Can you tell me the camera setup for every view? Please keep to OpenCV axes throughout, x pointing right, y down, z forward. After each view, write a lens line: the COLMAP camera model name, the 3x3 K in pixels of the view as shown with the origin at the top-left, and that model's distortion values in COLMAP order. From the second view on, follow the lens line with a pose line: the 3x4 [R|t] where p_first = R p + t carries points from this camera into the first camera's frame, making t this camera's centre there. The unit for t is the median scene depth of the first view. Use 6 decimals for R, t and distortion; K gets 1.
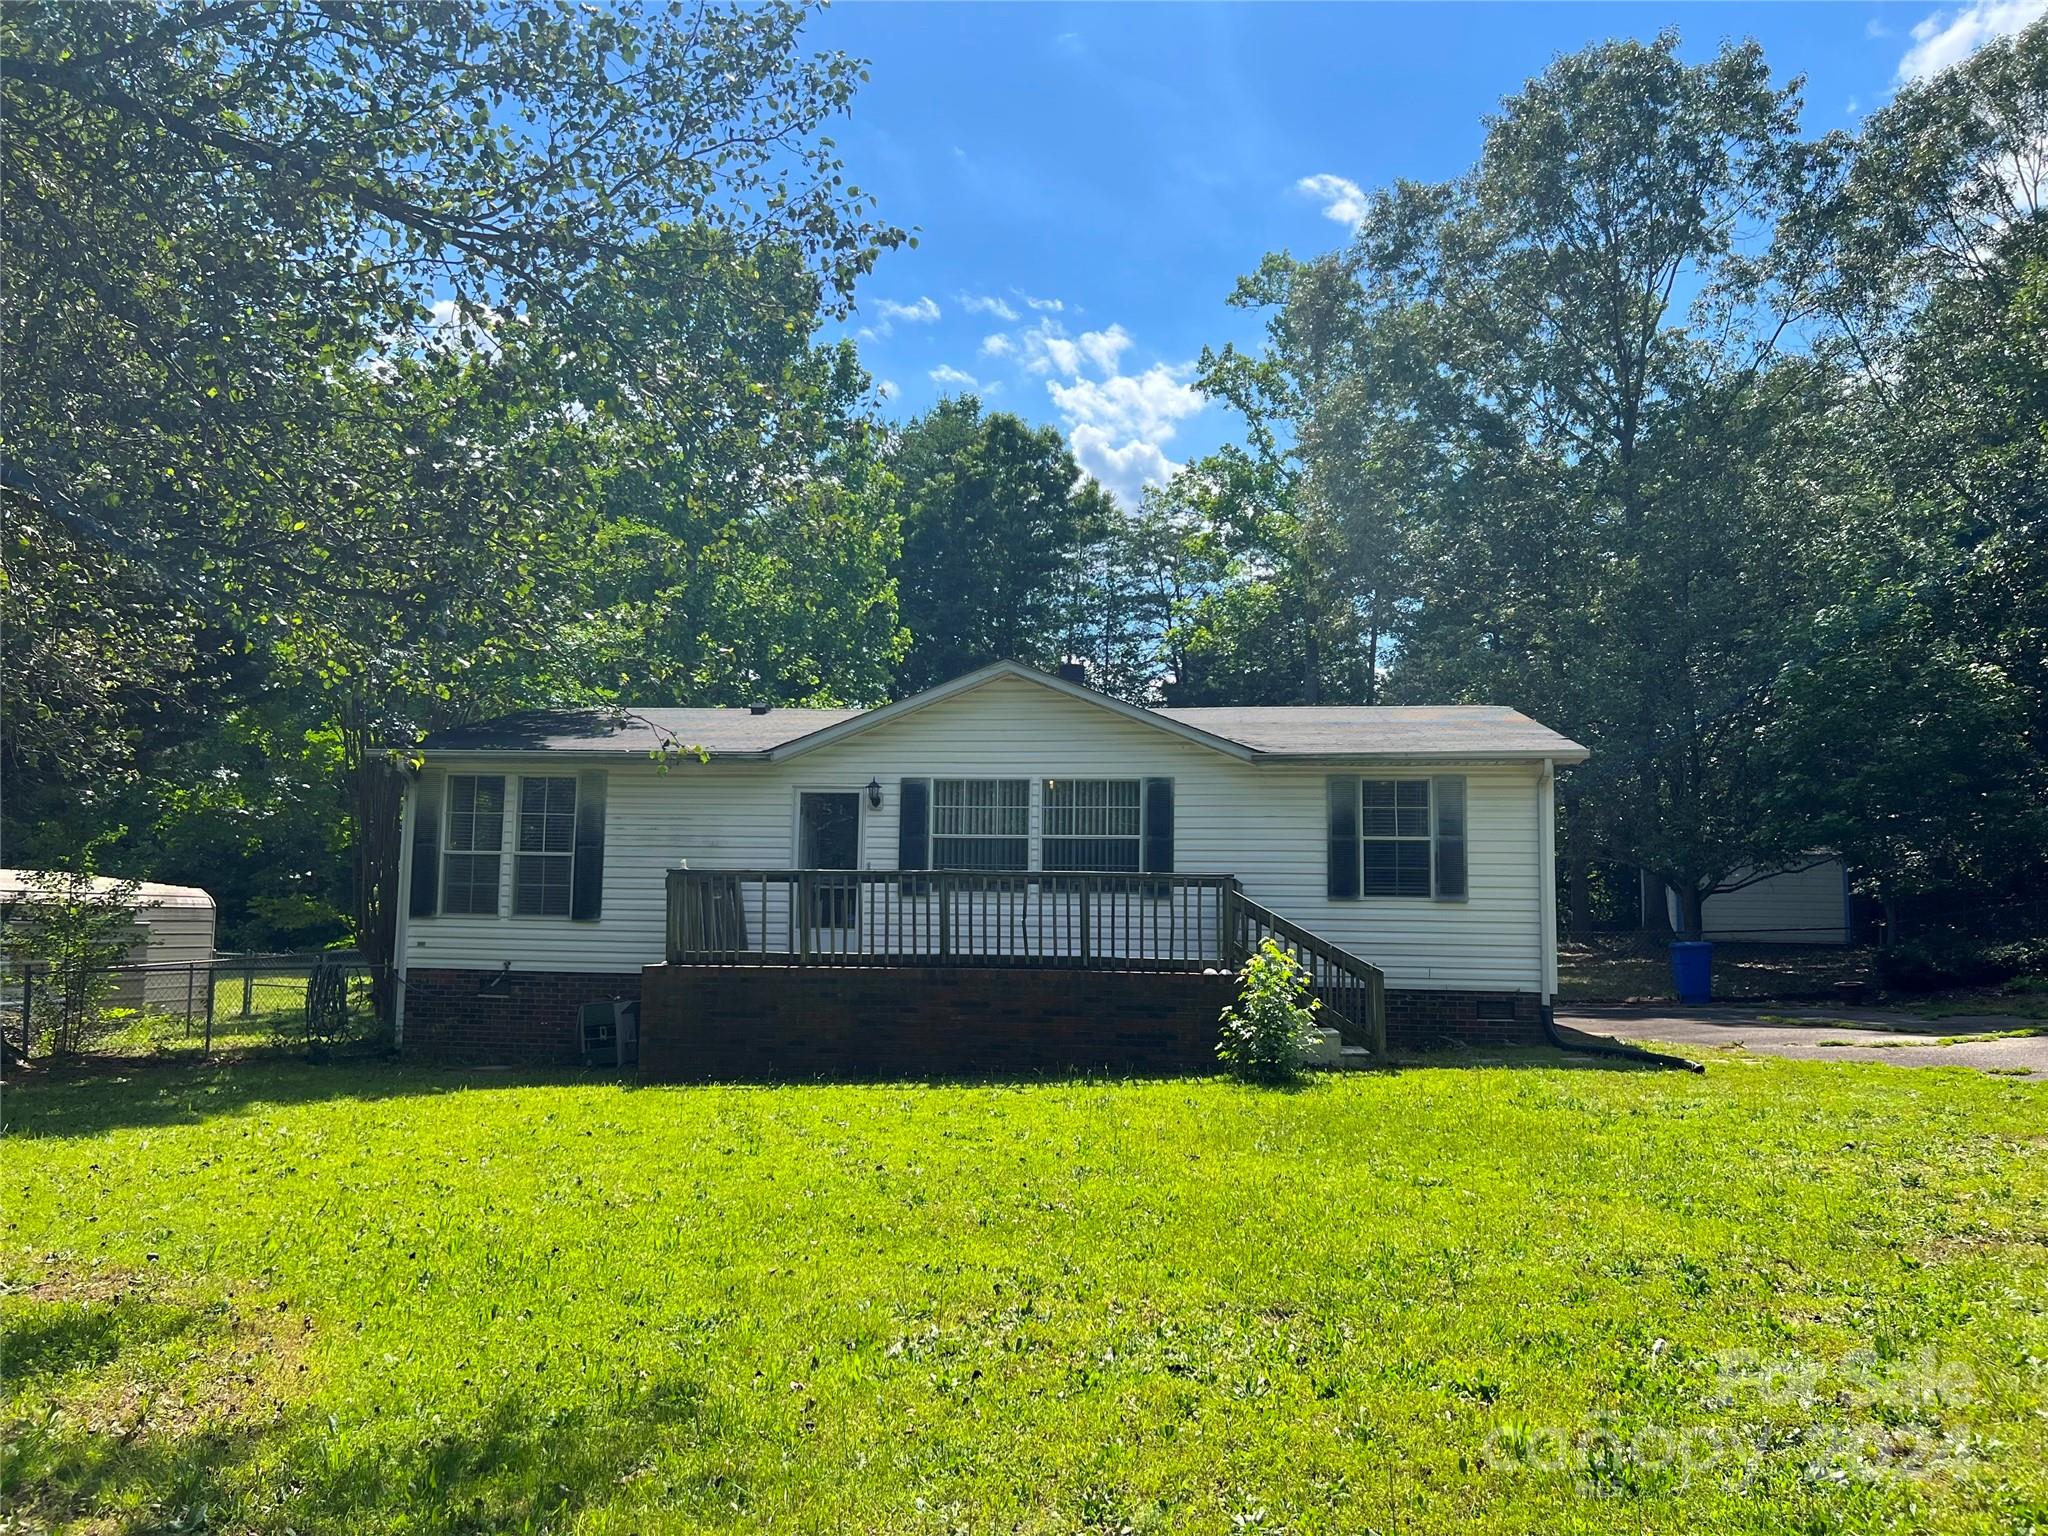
lens RADIAL K [[1546.7, 0, 1014.4], [0, 1546.7, 766.3], [0, 0, 1]] dist [0.063630, -0.101793]
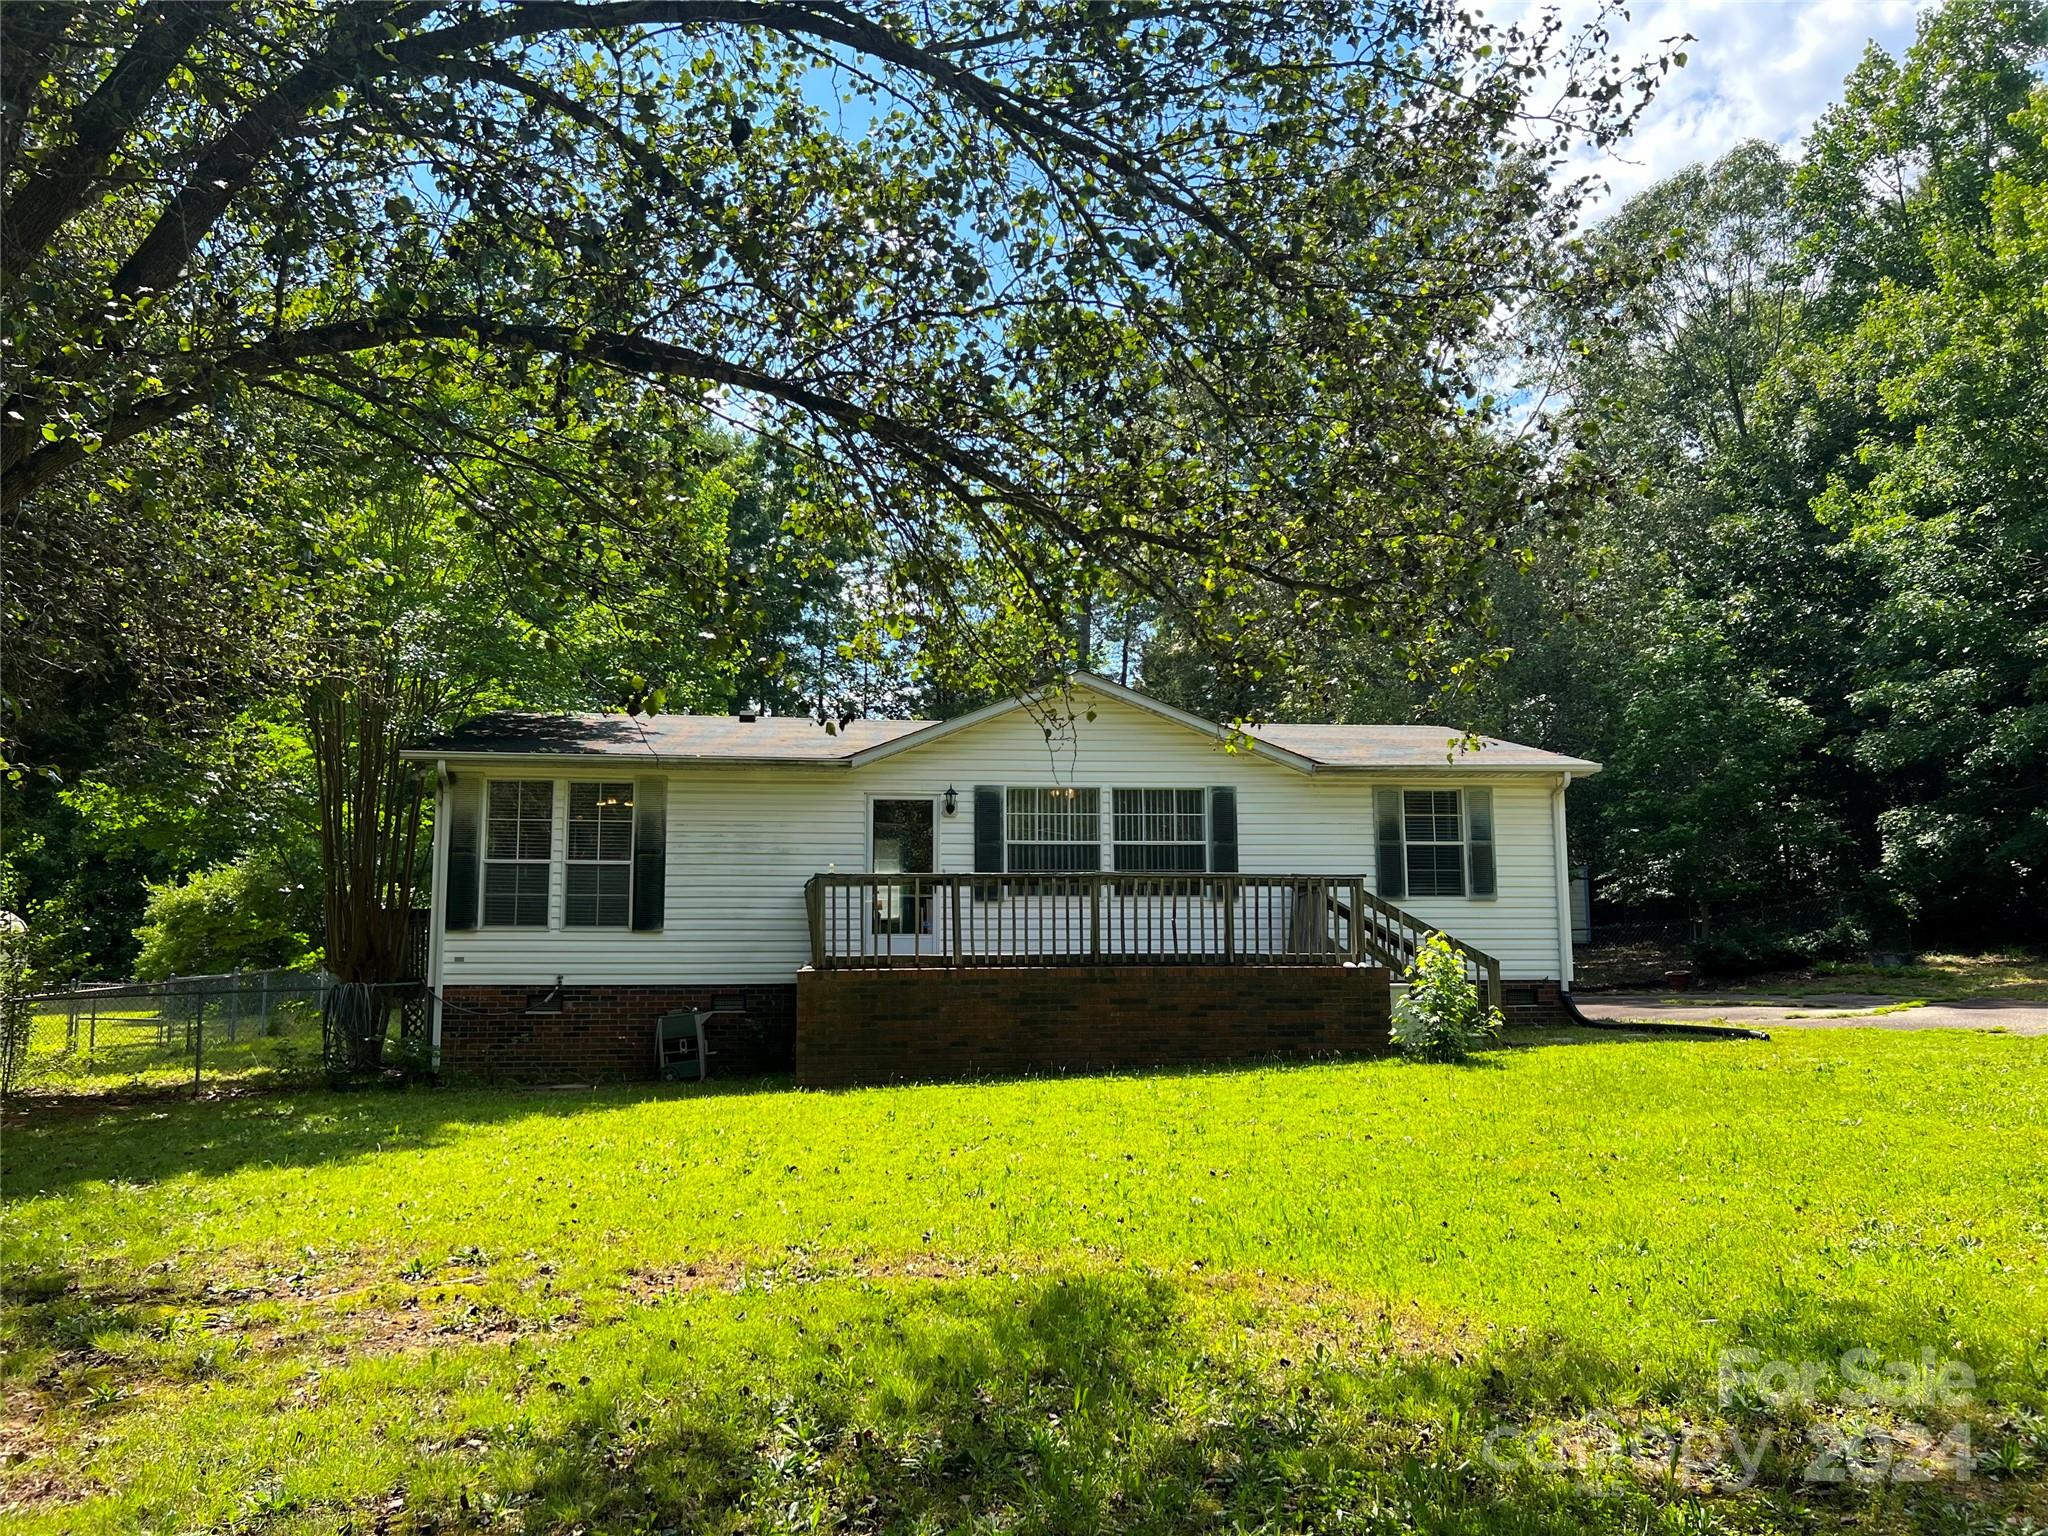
lens RADIAL K [[1546.7, 0, 1014.4], [0, 1546.7, 766.3], [0, 0, 1]] dist [0.063630, -0.101793]
pose [[0.963701, 0.009608, 0.266810, -0.321939], [-0.008640, 0.999951, -0.004800, -0.000565], [-0.266843, 0.002320, 0.963737, 0.006871]]
